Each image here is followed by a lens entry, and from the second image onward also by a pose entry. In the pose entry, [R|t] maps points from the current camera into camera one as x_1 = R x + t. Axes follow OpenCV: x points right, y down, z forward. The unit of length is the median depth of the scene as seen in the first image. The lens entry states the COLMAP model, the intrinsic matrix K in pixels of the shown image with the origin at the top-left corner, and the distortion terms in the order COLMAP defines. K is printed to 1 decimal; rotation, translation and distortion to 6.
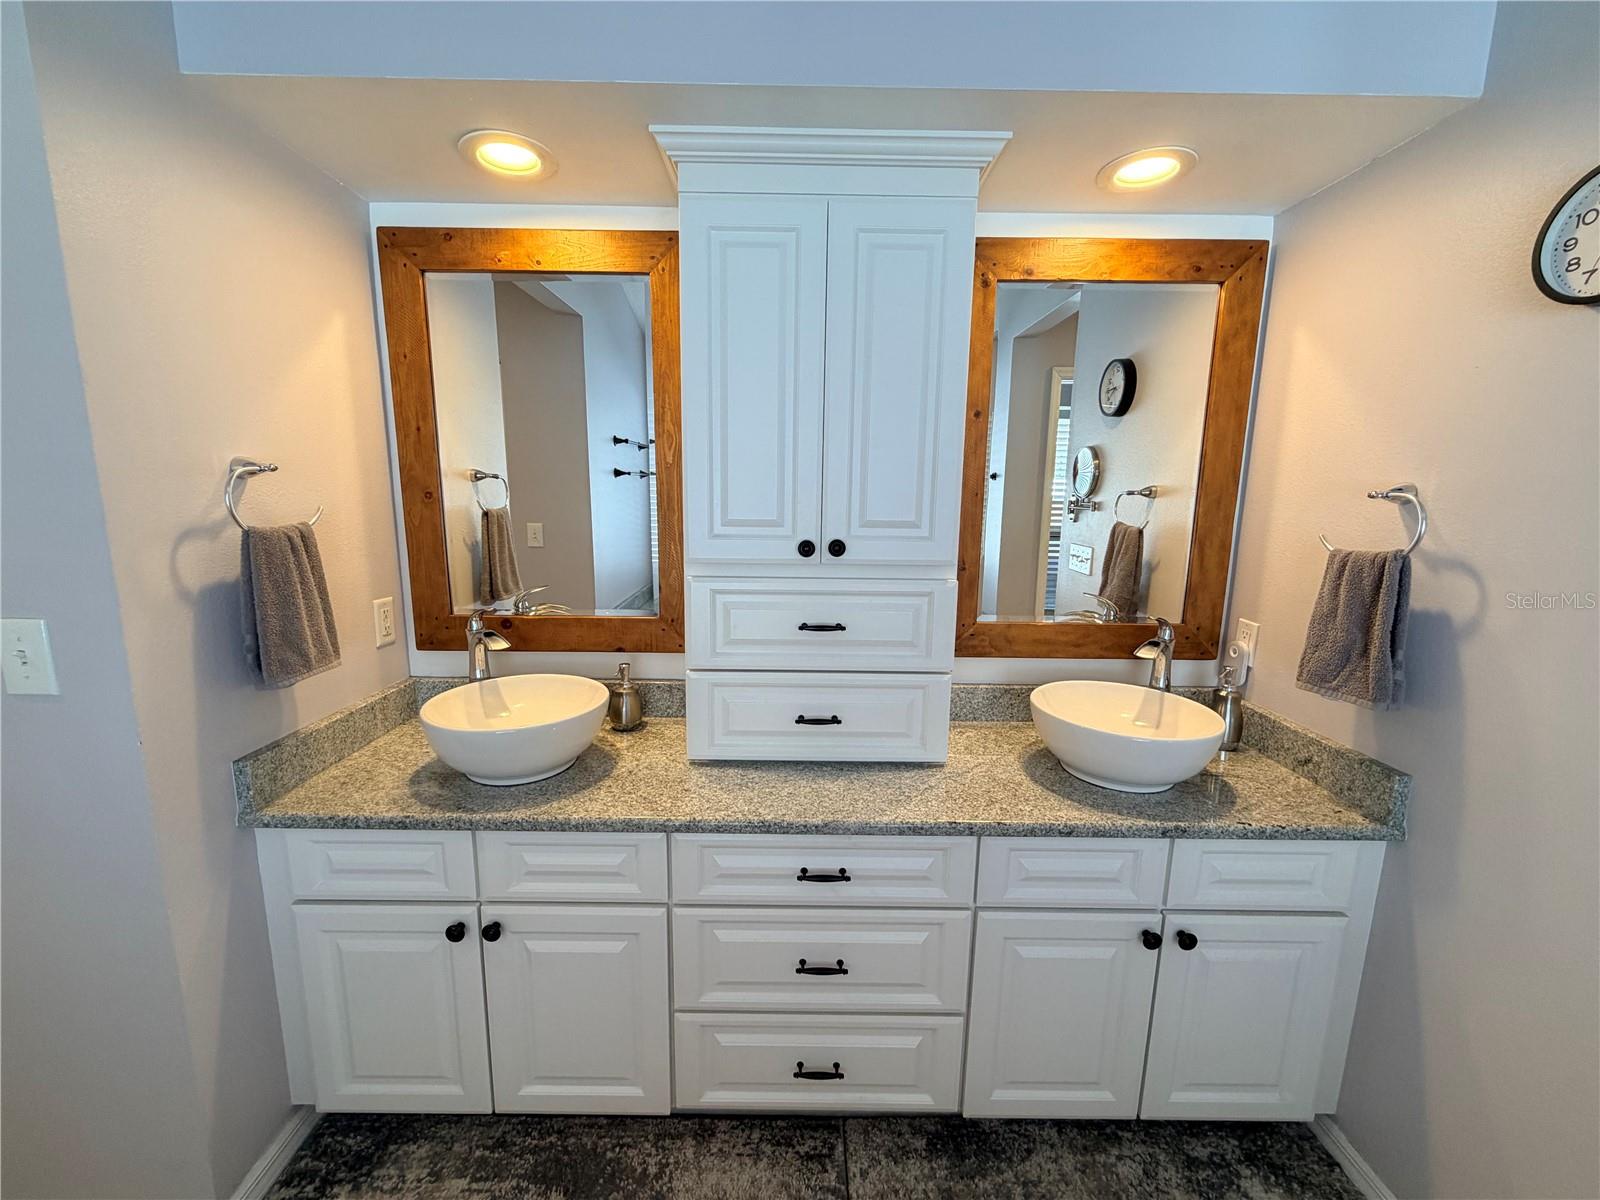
lens RADIAL K [[639.5, 0, 798.8], [0, 639.5, 597.6], [0, 0, 1]] dist [0.002307, -0.000916]
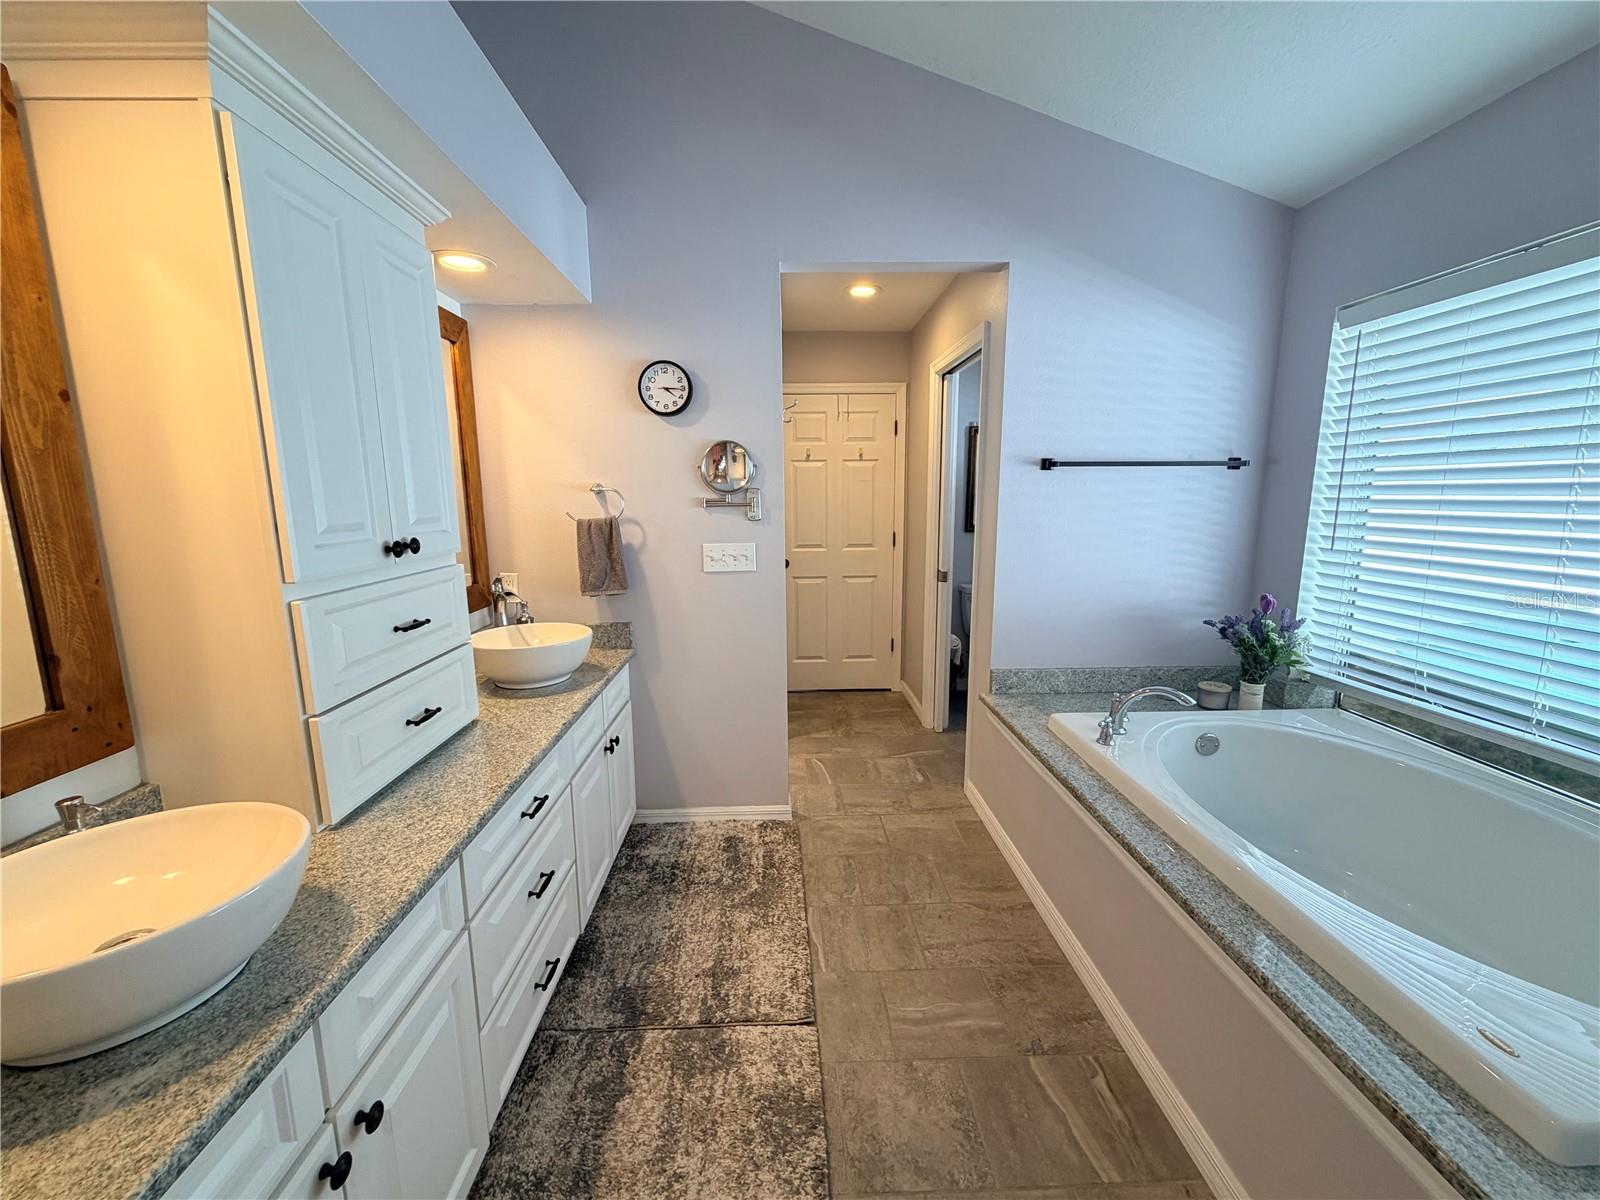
lens RADIAL K [[639.5, 0, 798.1], [0, 639.5, 597.6], [0, 0, 1]] dist [0.002307, -0.000916]
pose [[-0.029832, -0.175698, 0.983992, -1.038849], [0.171555, 0.968922, 0.178208, -0.076551], [-0.984723, 0.174125, 0.001237, 0.413376]]
